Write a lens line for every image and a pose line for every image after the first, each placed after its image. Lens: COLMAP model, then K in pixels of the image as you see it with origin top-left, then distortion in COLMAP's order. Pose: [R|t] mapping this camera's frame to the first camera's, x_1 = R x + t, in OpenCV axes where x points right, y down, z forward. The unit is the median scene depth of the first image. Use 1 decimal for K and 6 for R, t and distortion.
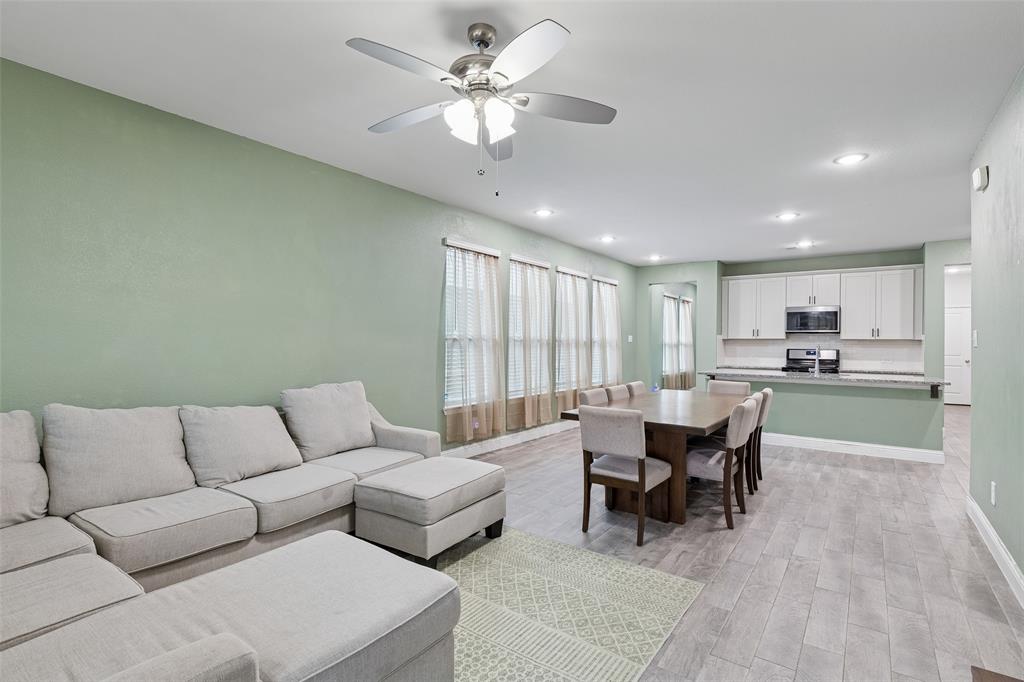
lens RADIAL K [[491.3, 0, 513.8], [0, 491.3, 341.9], [0, 0, 1]] dist [-0.004546, -0.001686]
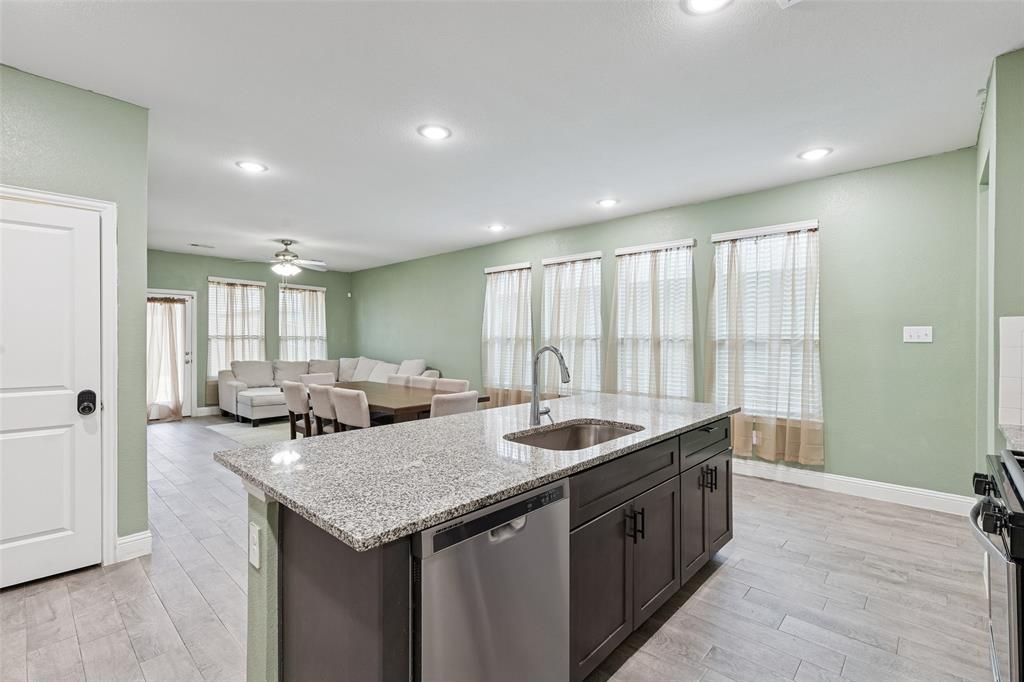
lens RADIAL K [[459.4, 0, 511.5], [0, 459.4, 342.5], [0, 0, 1]] dist [0.001161, -0.001793]
pose [[-0.122894, 0.001916, -0.992418, 0.887327], [-0.002835, 0.999993, 0.002281, 0.000959], [0.992416, 0.003094, -0.122888, 0.929793]]
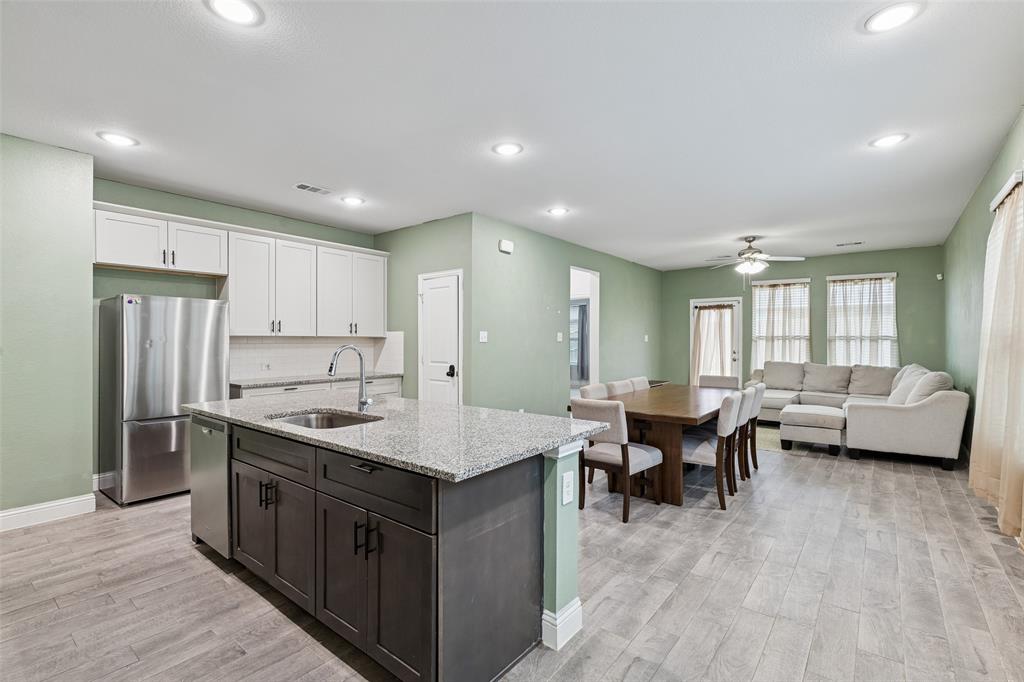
lens RADIAL K [[459.4, 0, 521.6], [0, 459.4, 339.0], [0, 0, 1]] dist [0.001161, -0.001793]
pose [[-0.999459, -0.004129, 0.032617, 0.404418], [-0.004189, 0.999990, -0.001767, 0.000403], [-0.032610, -0.001903, -0.999466, 1.299628]]
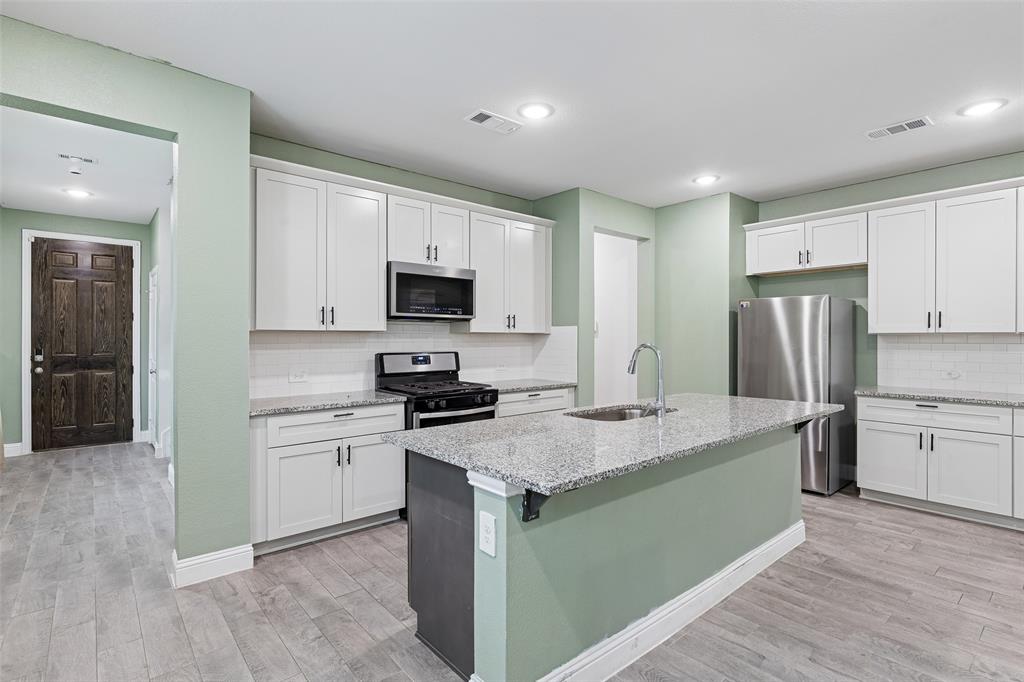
lens RADIAL K [[504.2, 0, 521.6], [0, 504.2, 340.3], [0, 0, 1]] dist [-0.002984, 0.000394]
pose [[0.224111, -0.009160, 0.974521, 0.156462], [0.002633, 0.999958, 0.008794, -0.001632], [-0.974560, 0.000595, 0.224126, 0.945301]]
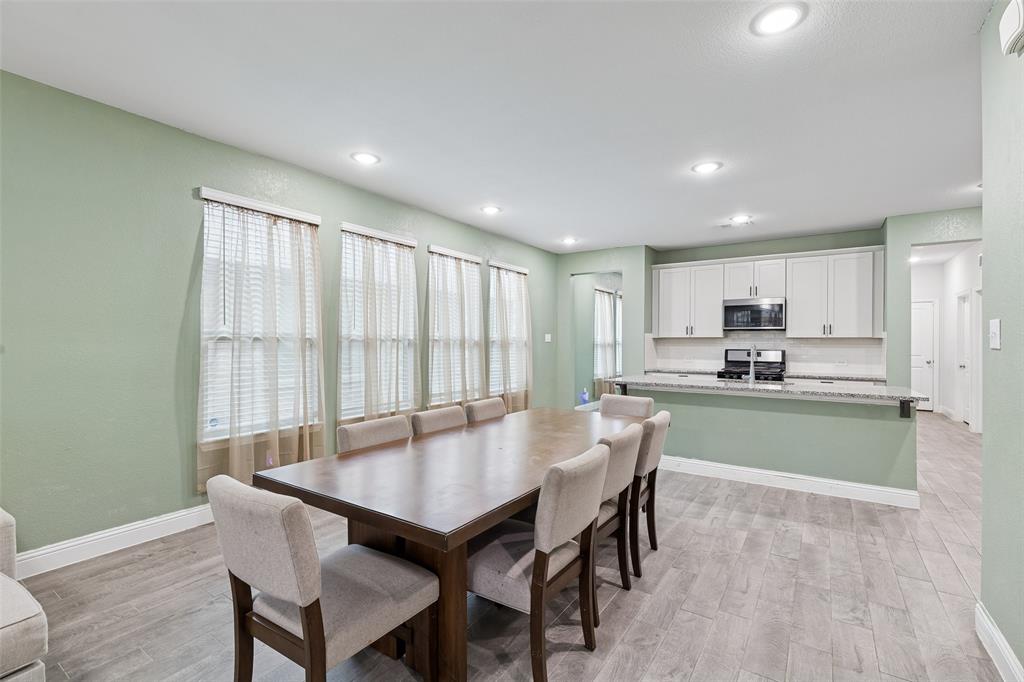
lens RADIAL K [[459.4, 0, 516.9], [0, 459.4, 342.9], [0, 0, 1]] dist [0.001161, -0.001793]
pose [[0.999279, -0.003355, 0.037816, 0.201515], [0.003273, 0.999992, 0.002224, 0.000345], [-0.037823, -0.002098, 0.999282, 0.265691]]
